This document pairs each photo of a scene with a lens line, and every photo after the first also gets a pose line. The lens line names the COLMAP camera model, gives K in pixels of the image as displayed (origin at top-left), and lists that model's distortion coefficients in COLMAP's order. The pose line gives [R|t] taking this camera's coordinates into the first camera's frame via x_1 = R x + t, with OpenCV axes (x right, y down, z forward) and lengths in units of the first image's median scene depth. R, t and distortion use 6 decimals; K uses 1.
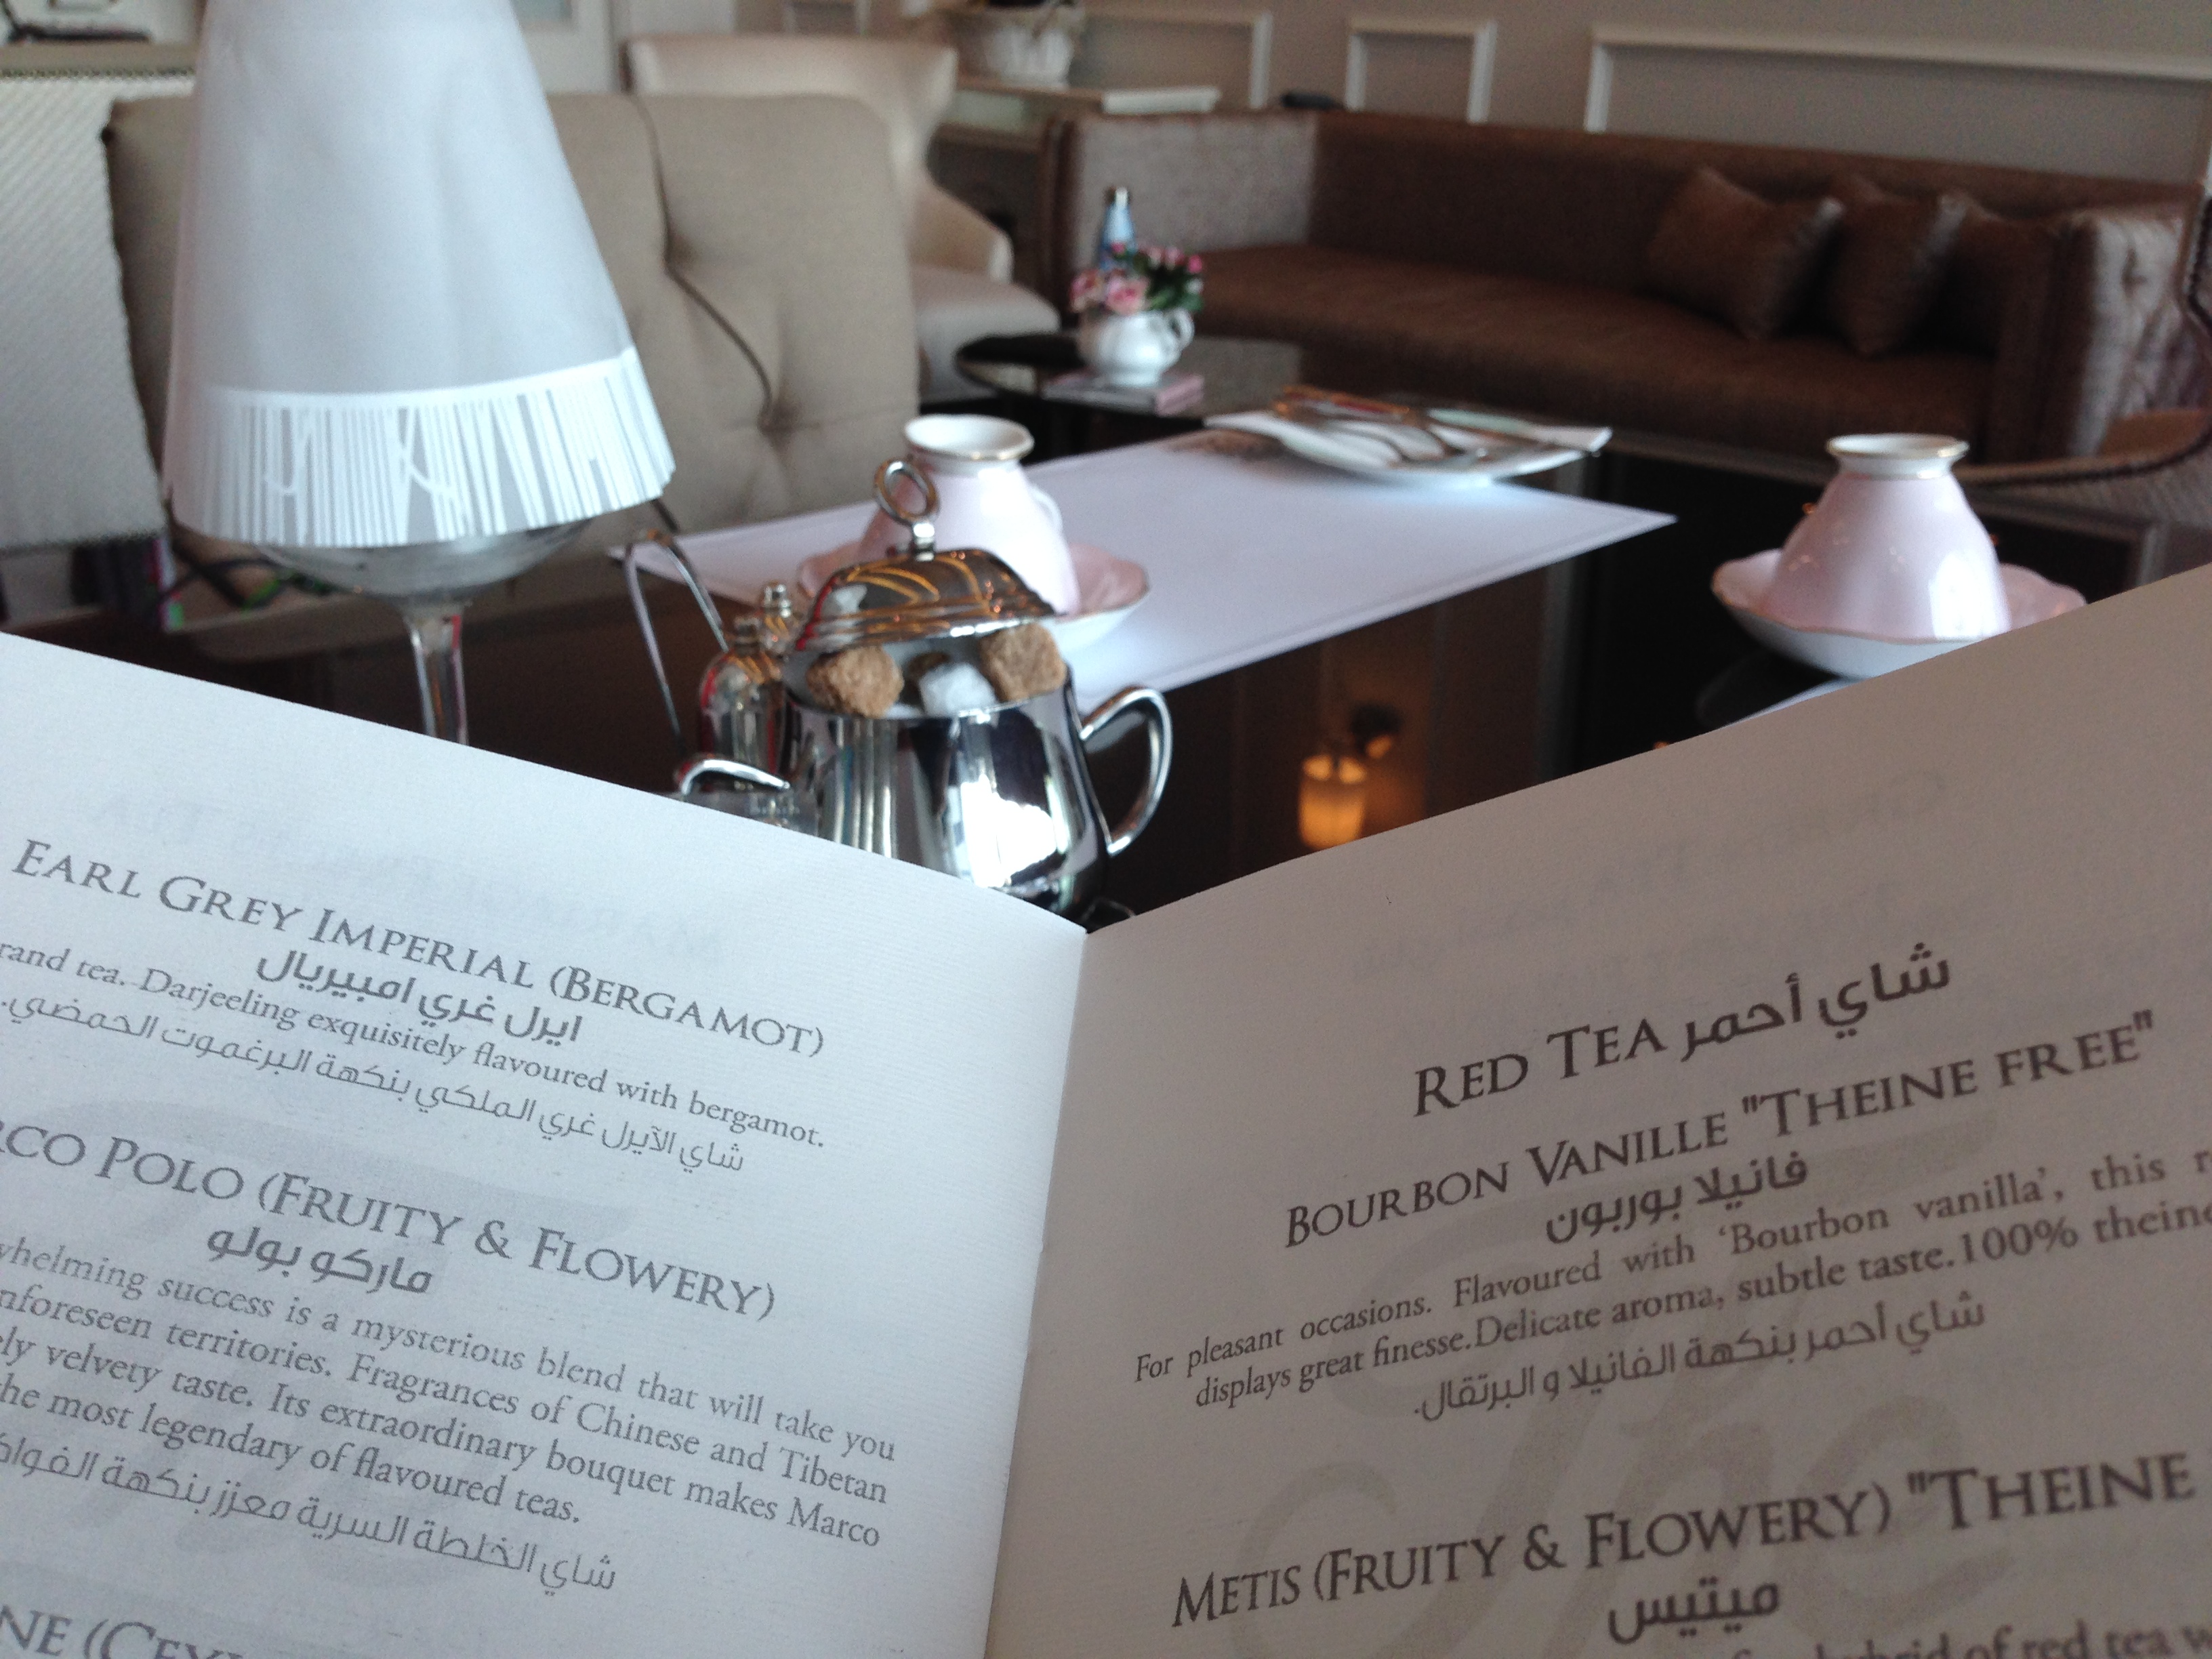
lens RADIAL K [[2115.6, 0, 1125.6], [0, 2115.6, 827.4], [0, 0, 1]] dist [0.052691, 0.000000]
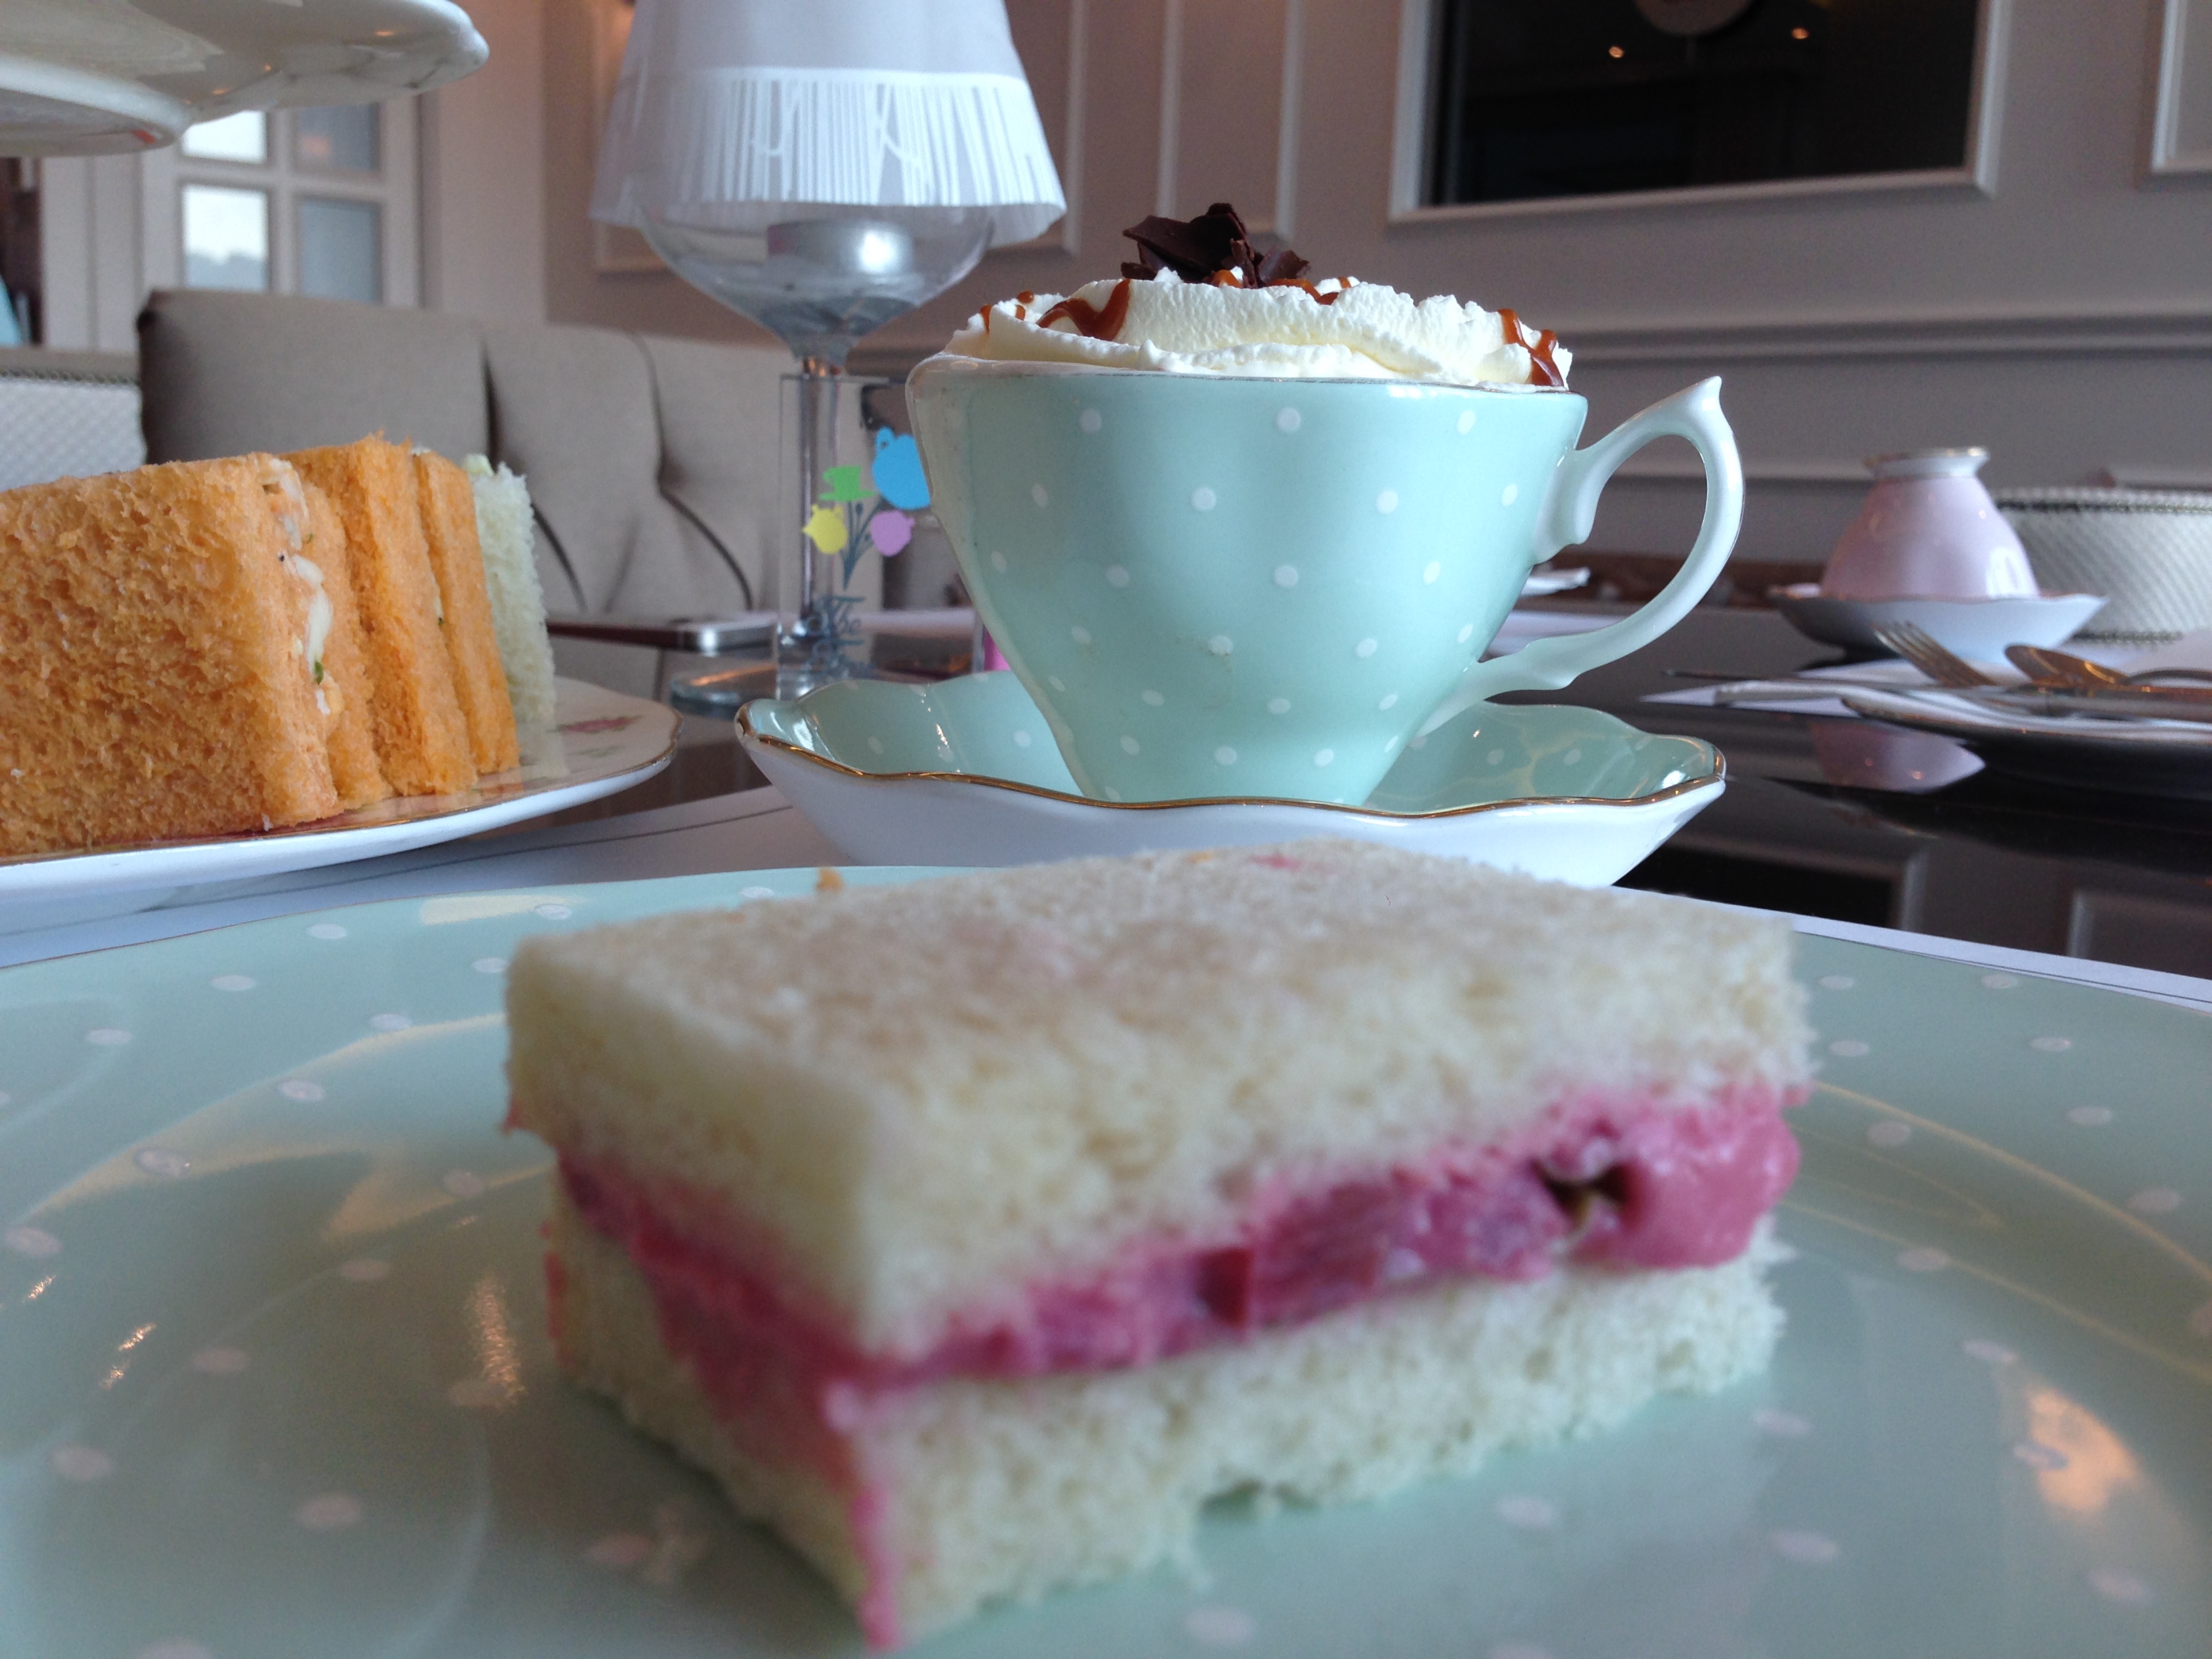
lens RADIAL K [[2115.6, 0, 1103.0], [0, 2115.6, 806.7], [0, 0, 1]] dist [0.052691, 0.000000]
pose [[0.993383, -0.010377, 0.114376, -0.308549], [0.037326, 0.971016, -0.236082, 0.374450], [-0.108611, 0.238789, 0.964978, 0.012500]]
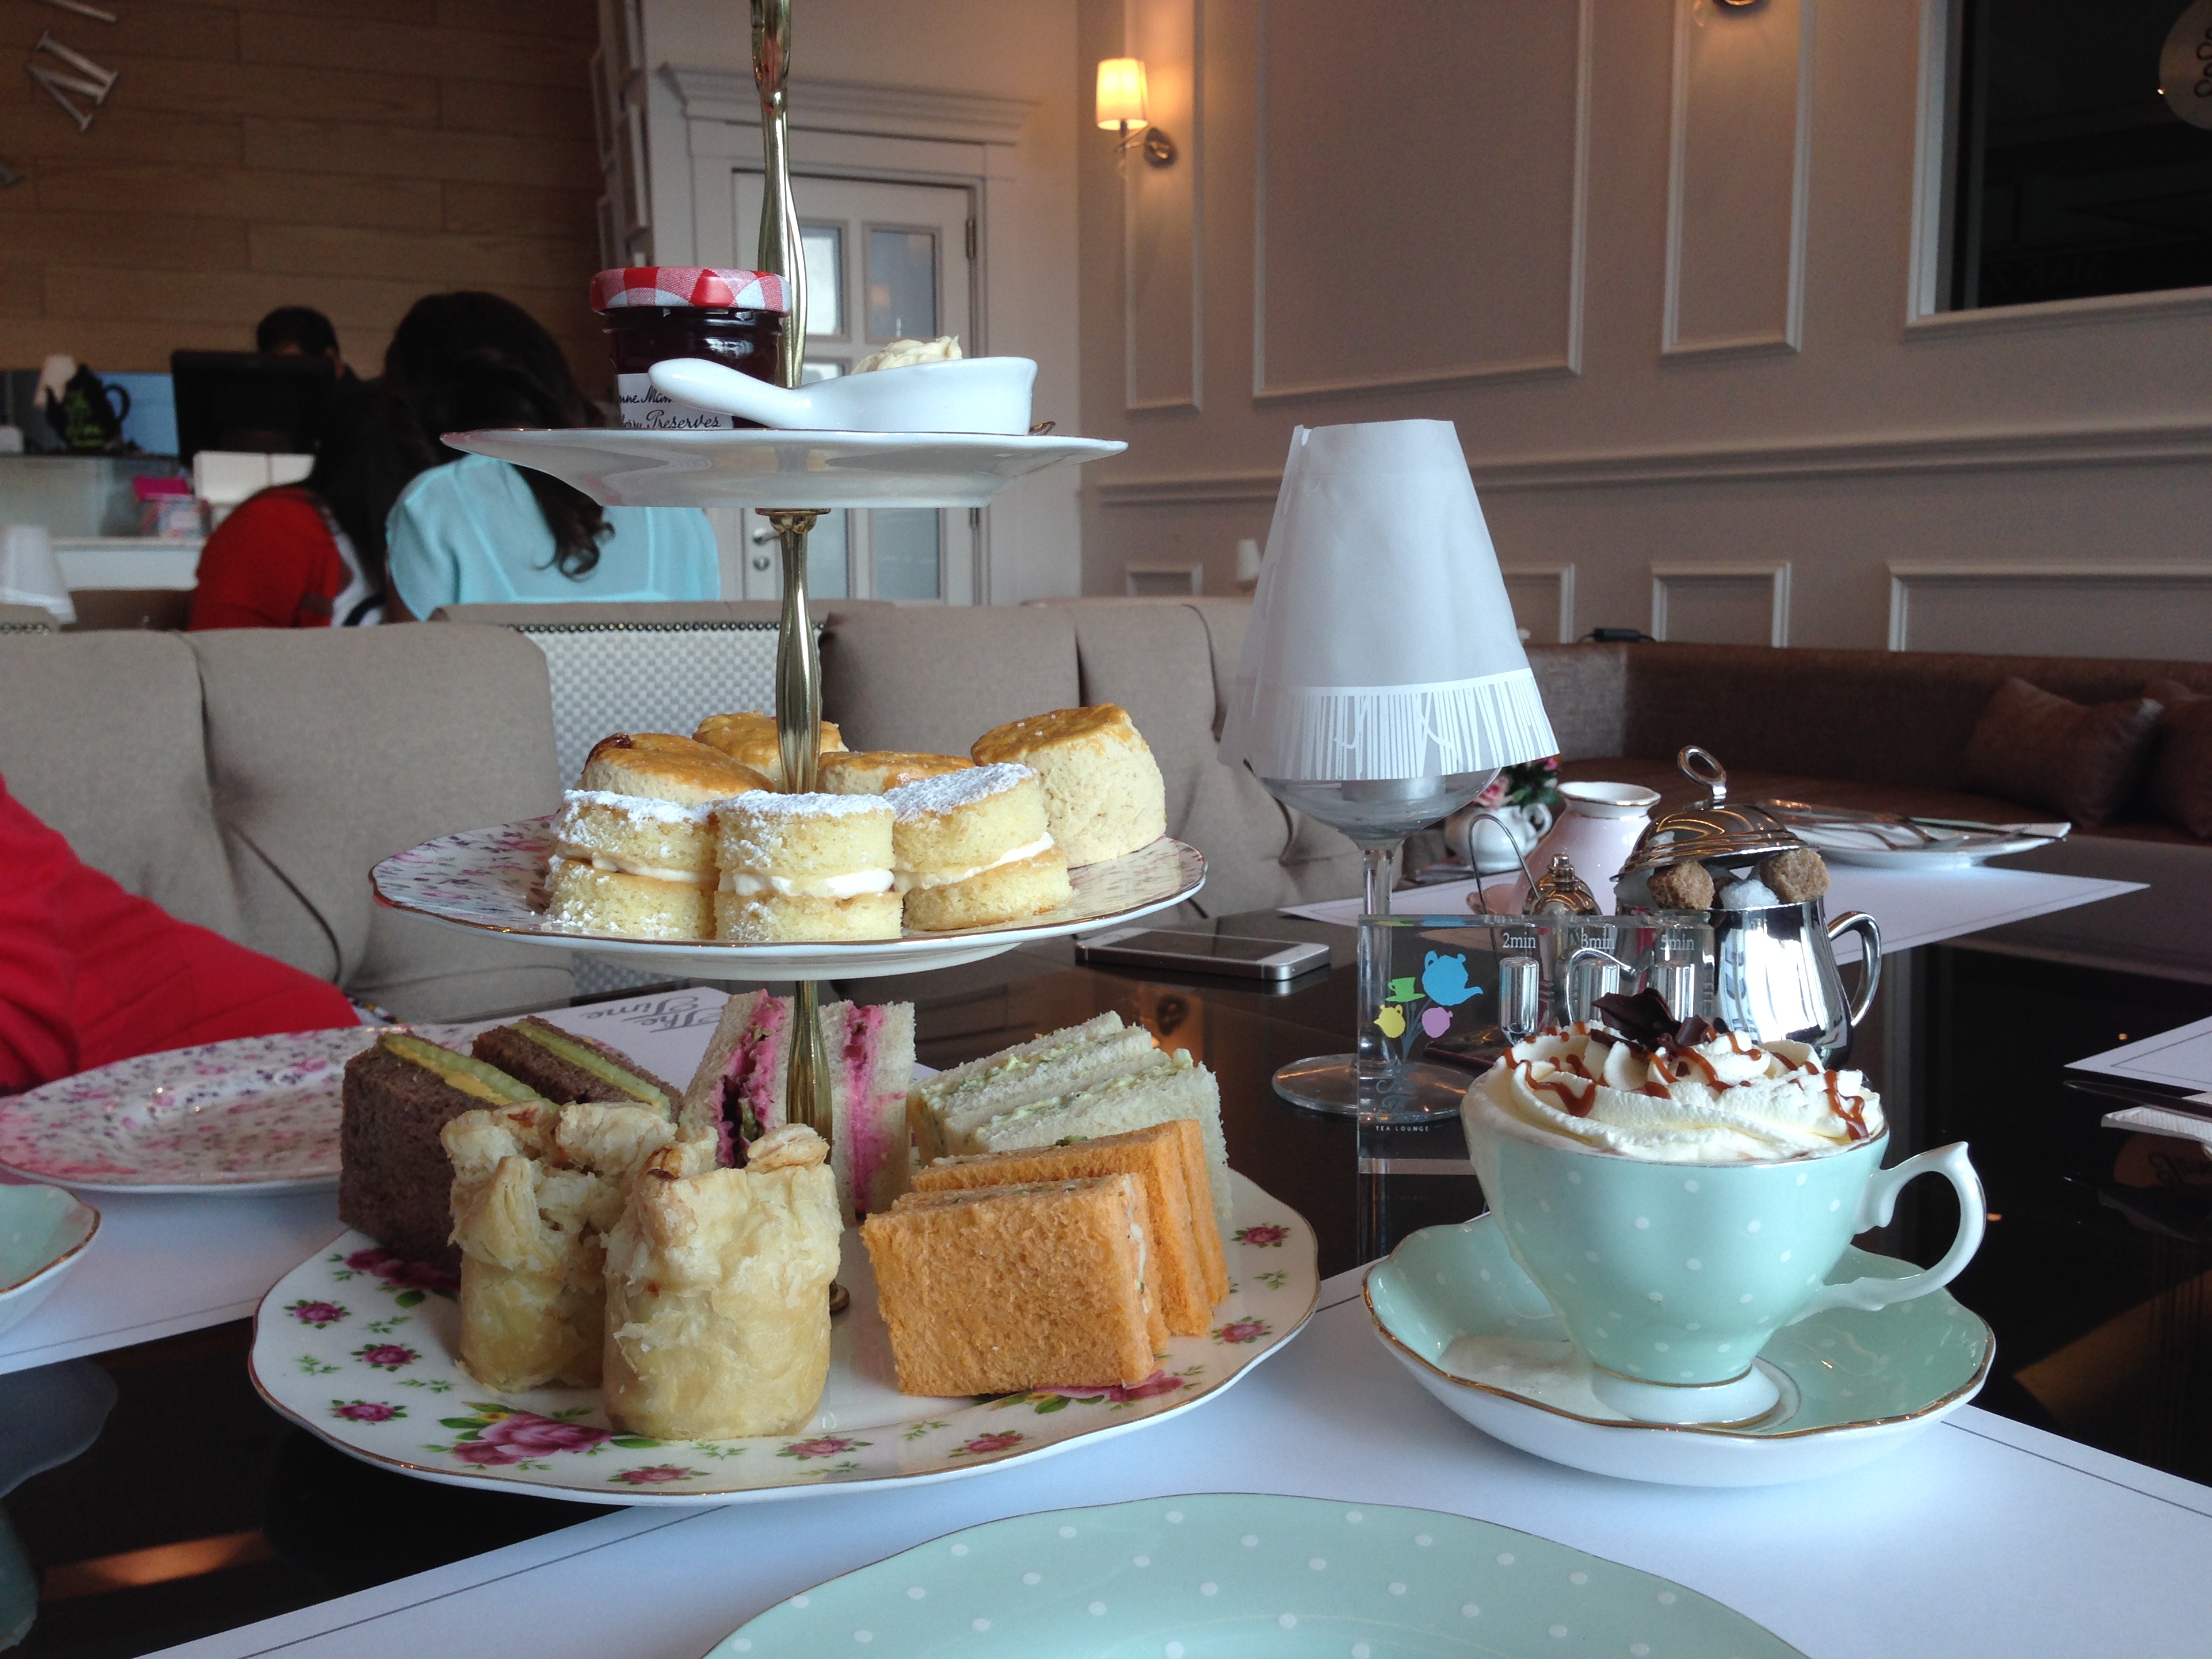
lens RADIAL K [[2115.6, 0, 1097.2], [0, 2115.6, 815.5], [0, 0, 1]] dist [0.052691, 0.000000]
pose [[0.992022, -0.021452, -0.124225, -0.336432], [-0.011525, 0.965855, -0.258827, 0.256035], [0.125535, 0.258194, 0.957902, -0.427353]]
